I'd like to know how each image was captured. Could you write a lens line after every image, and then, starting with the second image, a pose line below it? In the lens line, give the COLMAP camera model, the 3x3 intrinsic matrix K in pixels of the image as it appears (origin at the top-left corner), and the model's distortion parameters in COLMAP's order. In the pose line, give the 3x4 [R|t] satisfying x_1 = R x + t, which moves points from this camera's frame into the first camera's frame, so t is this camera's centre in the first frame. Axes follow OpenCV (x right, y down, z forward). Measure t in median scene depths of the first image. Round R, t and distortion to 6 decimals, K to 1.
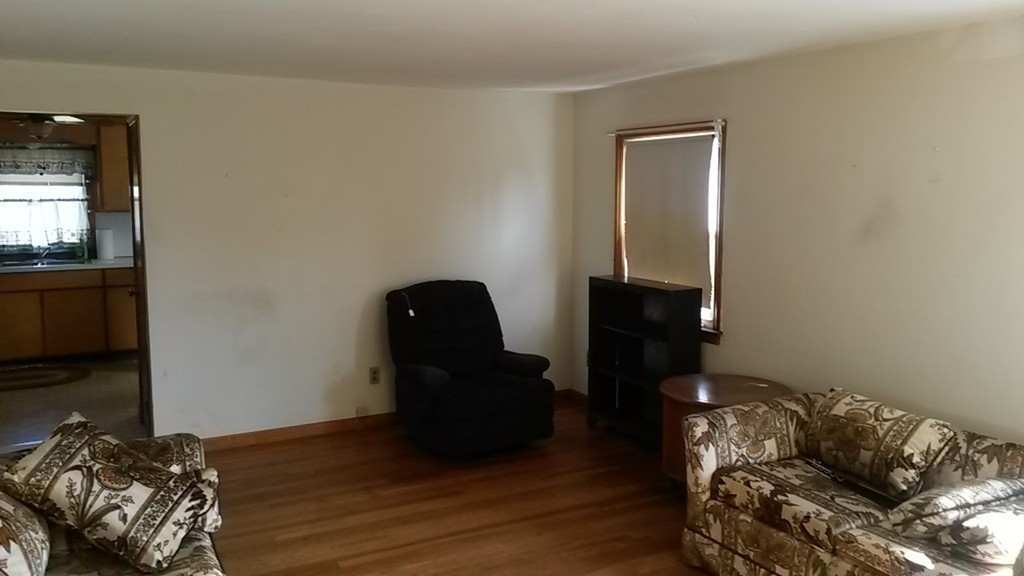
lens RADIAL K [[825.8, 0, 504.3], [0, 825.8, 289.5], [0, 0, 1]] dist [0.036507, -0.036149]
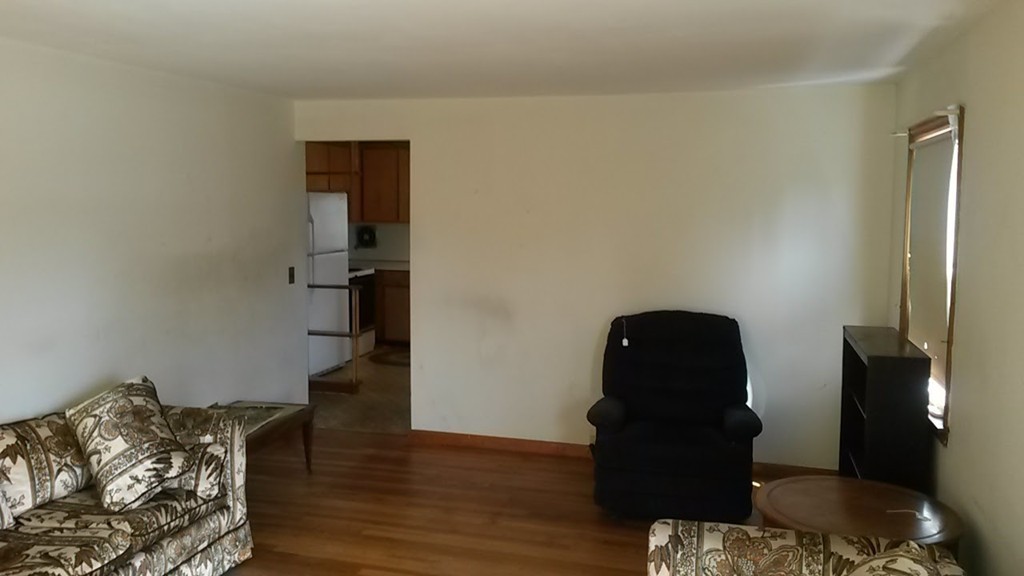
lens RADIAL K [[825.8, 0, 515.2], [0, 825.8, 282.5], [0, 0, 1]] dist [0.036507, -0.036149]
pose [[0.717977, 0.076865, -0.691810, 0.481840], [-0.096625, 0.995268, 0.010302, -0.039529], [0.689328, 0.059449, 0.722006, 0.291275]]
